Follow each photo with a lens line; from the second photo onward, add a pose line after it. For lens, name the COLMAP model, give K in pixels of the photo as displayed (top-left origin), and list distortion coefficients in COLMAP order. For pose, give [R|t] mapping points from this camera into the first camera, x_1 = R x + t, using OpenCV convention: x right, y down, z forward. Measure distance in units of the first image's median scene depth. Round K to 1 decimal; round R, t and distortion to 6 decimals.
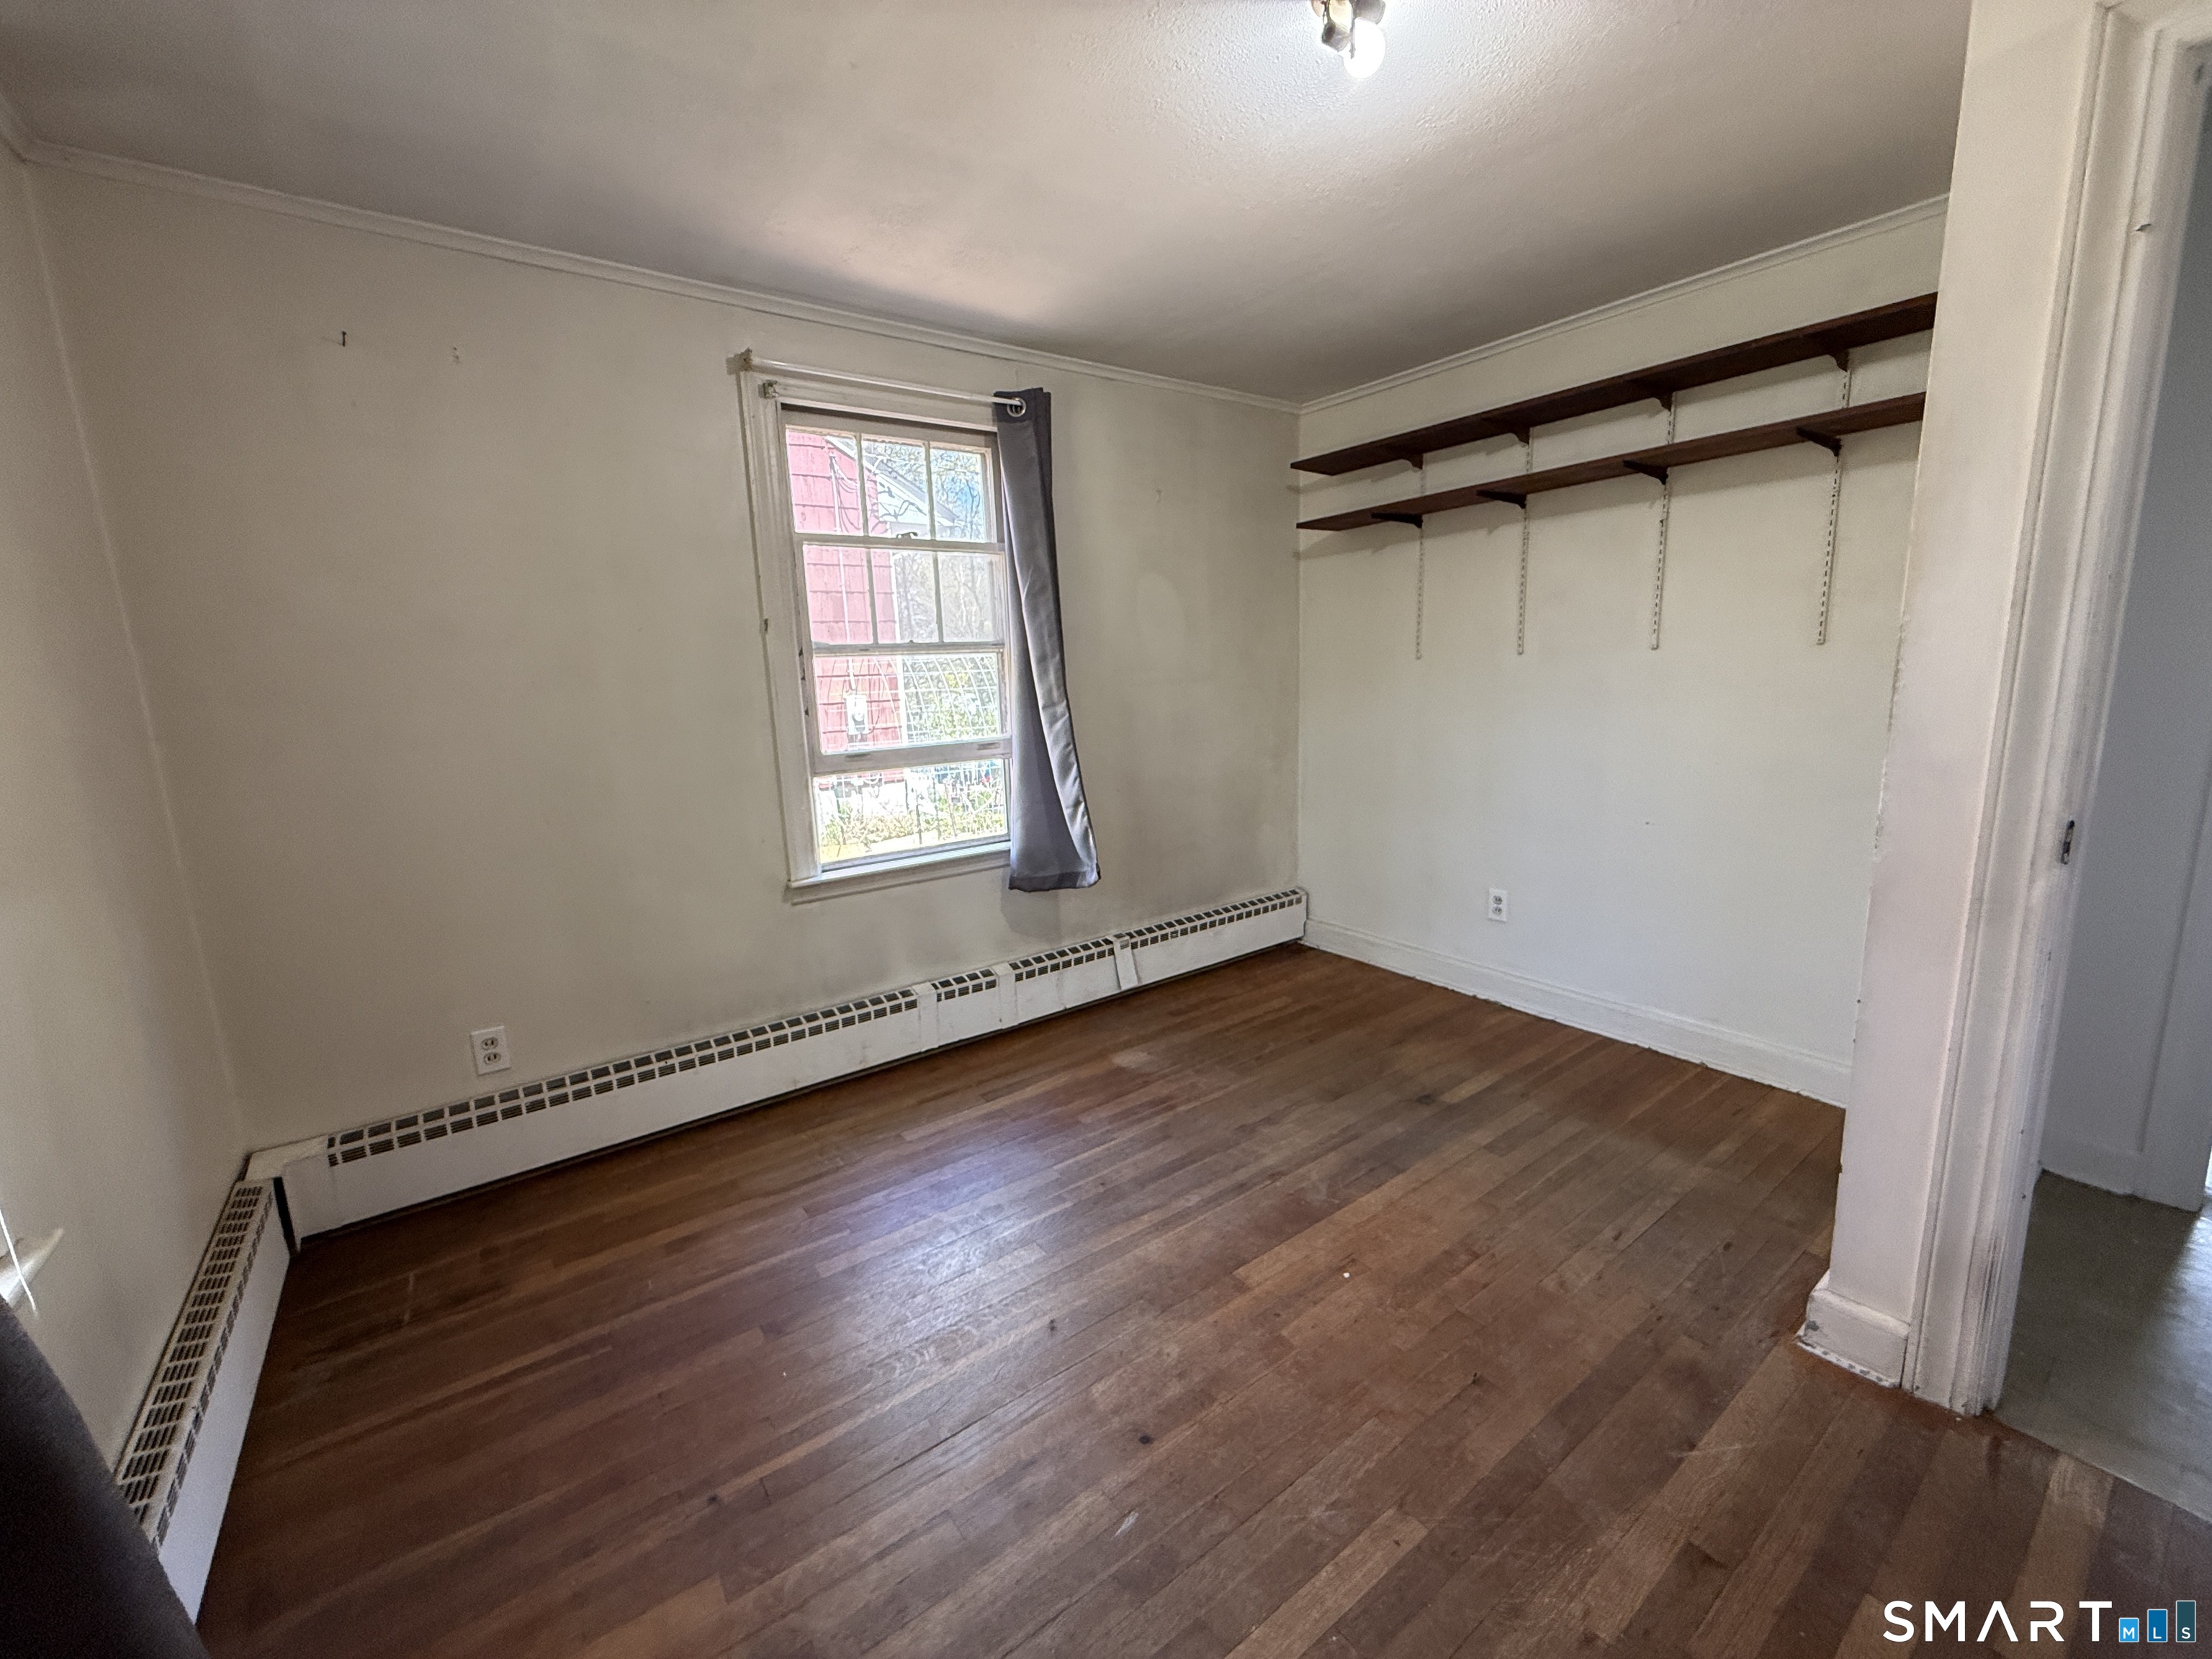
lens RADIAL K [[883.3, 0, 1102.9], [0, 883.3, 823.7], [0, 0, 1]] dist [0.000591, -0.000311]
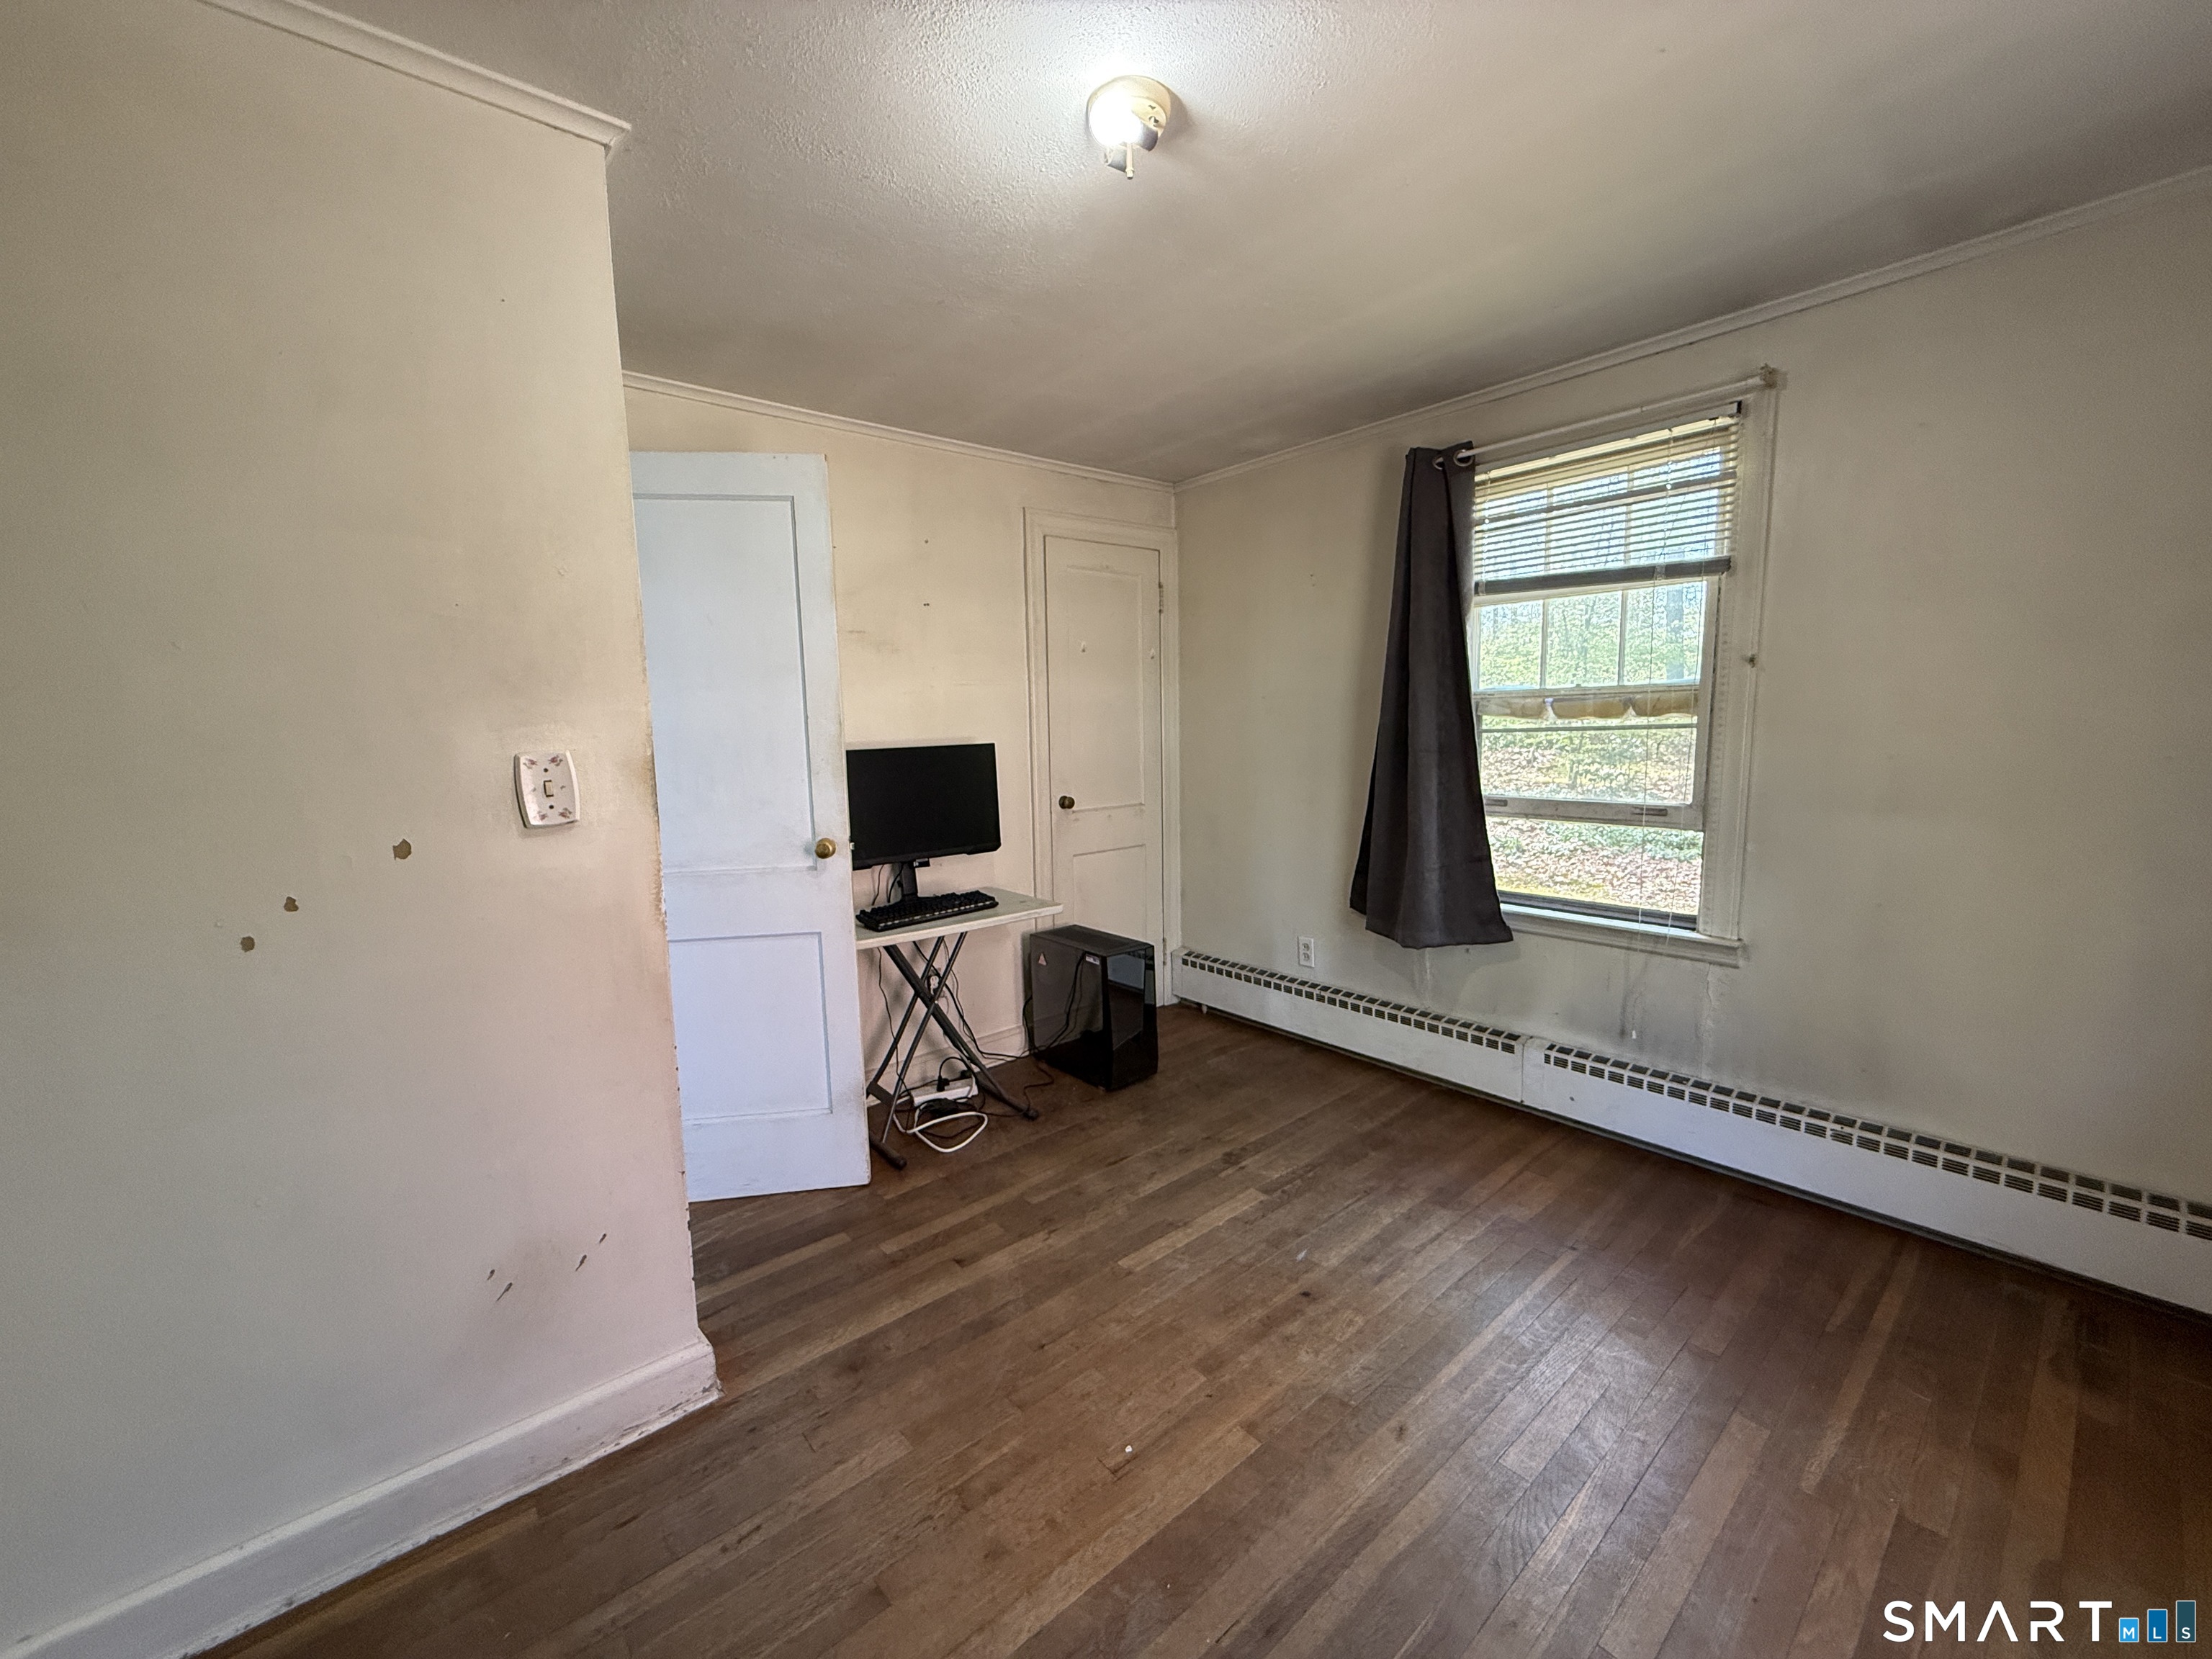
lens RADIAL K [[883.3, 0, 1104.8], [0, 883.3, 828.5], [0, 0, 1]] dist [0.000591, -0.000311]
pose [[-0.995198, 0.070839, -0.067543, 0.347873], [0.046832, 0.950579, 0.306932, -0.357956], [0.085948, 0.302295, -0.949332, 1.798112]]
